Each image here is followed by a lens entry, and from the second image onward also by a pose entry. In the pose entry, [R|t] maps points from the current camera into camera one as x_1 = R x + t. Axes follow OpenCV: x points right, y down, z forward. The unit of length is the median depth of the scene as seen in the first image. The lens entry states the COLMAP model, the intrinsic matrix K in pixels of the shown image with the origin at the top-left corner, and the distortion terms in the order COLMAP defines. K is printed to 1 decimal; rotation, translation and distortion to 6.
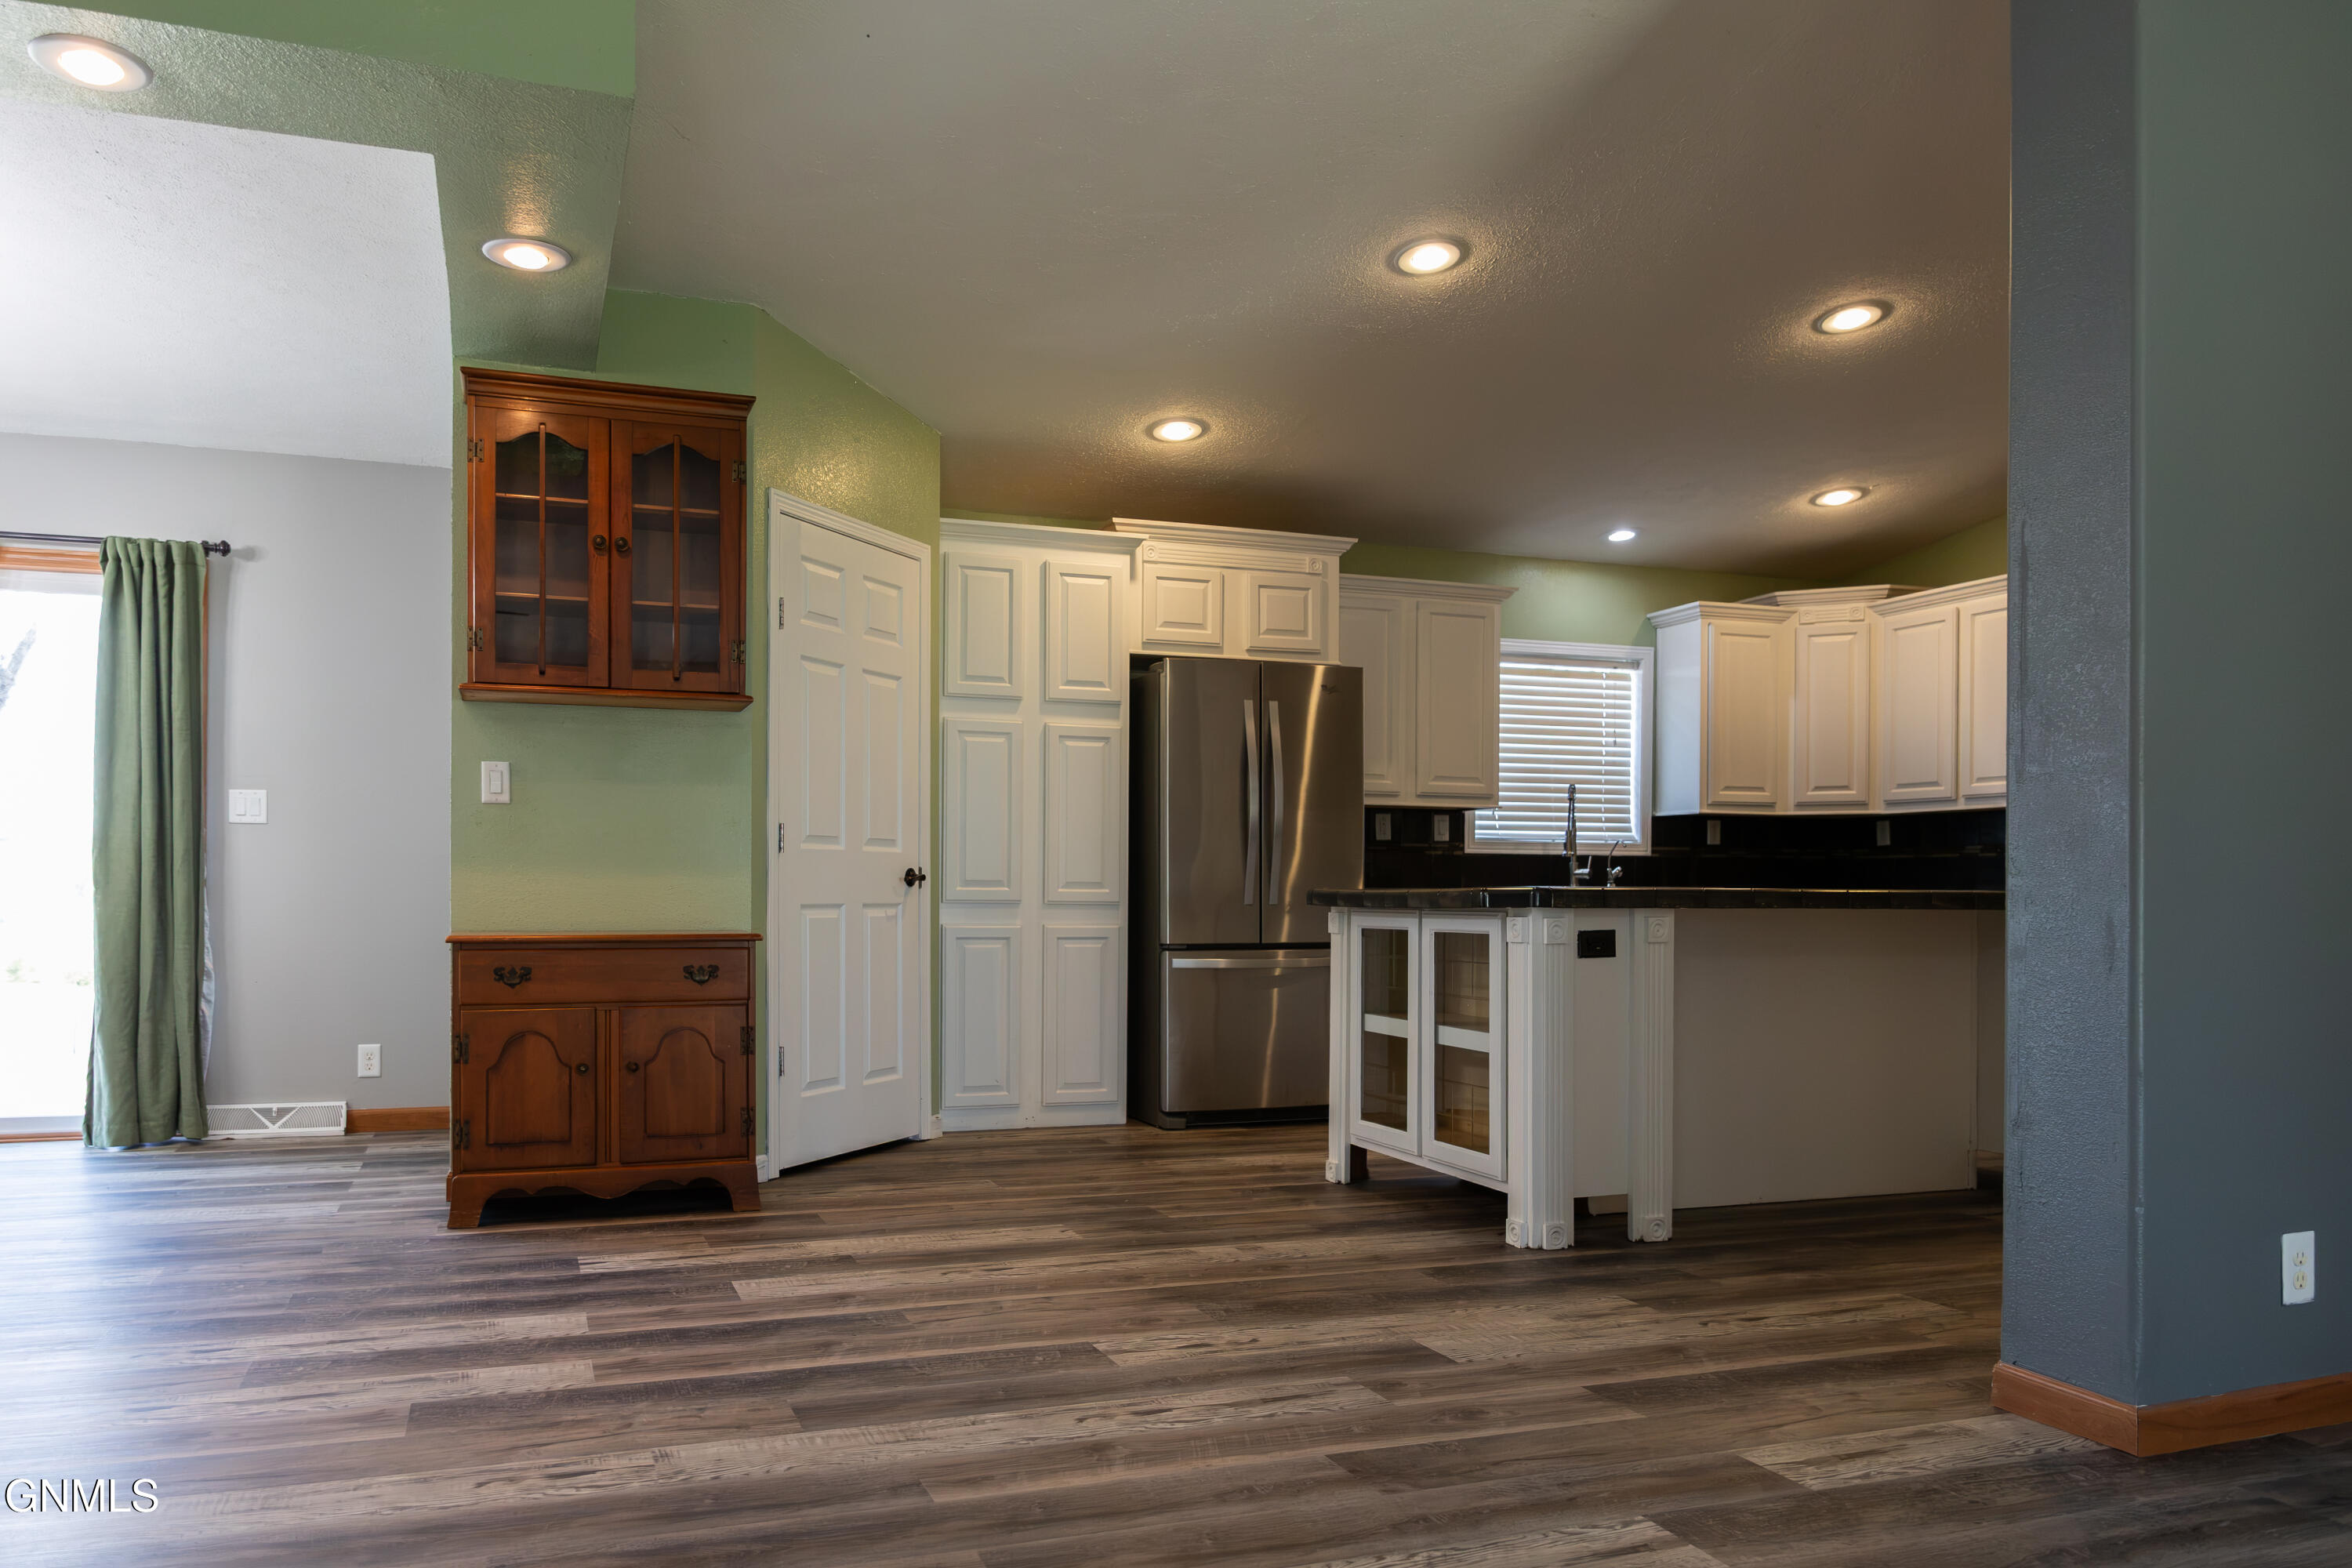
lens RADIAL K [[1680.0, 0, 1172.2], [0, 1680.0, 895.8], [0, 0, 1]] dist [-0.001417, -0.004268]
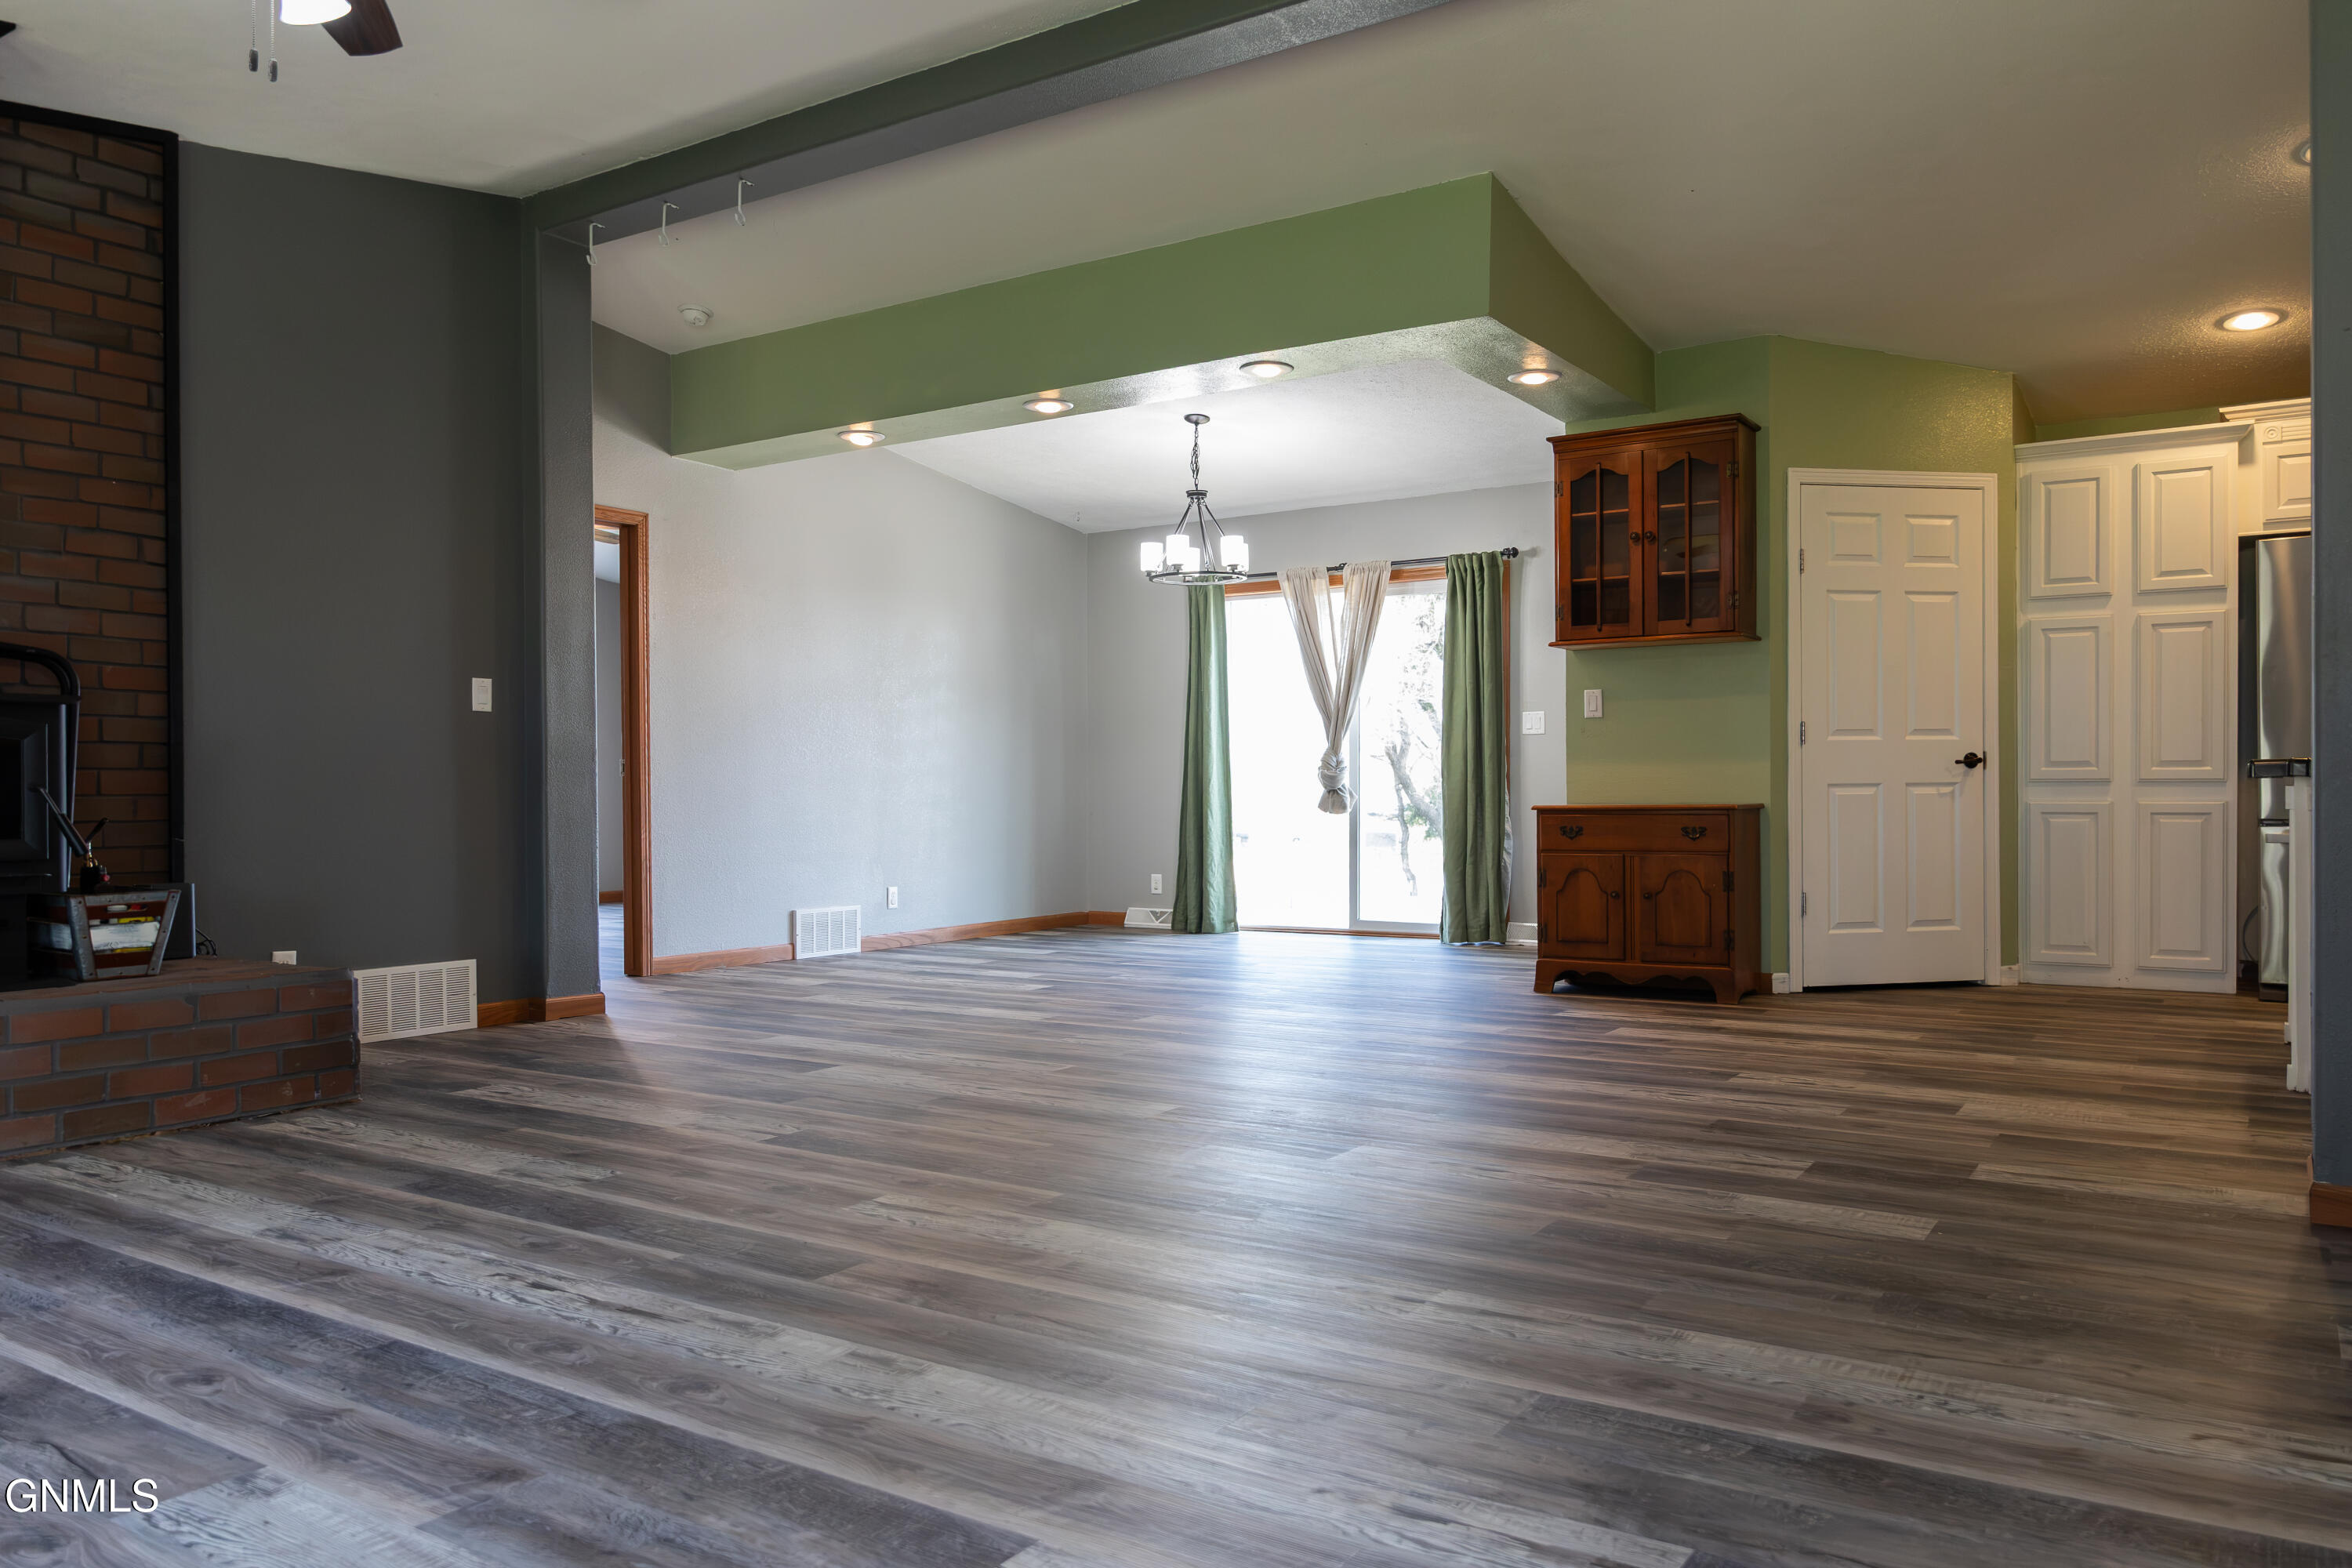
lens RADIAL K [[1604.8, 0, 1176.0], [0, 1604.8, 784.0], [0, 0, 1]] dist [-0.002184, -0.001354]
pose [[0.625211, -0.012185, -0.780360, 0.373138], [0.010485, 0.999919, -0.007213, 0.007861], [0.780385, -0.003673, 0.625288, -0.138466]]
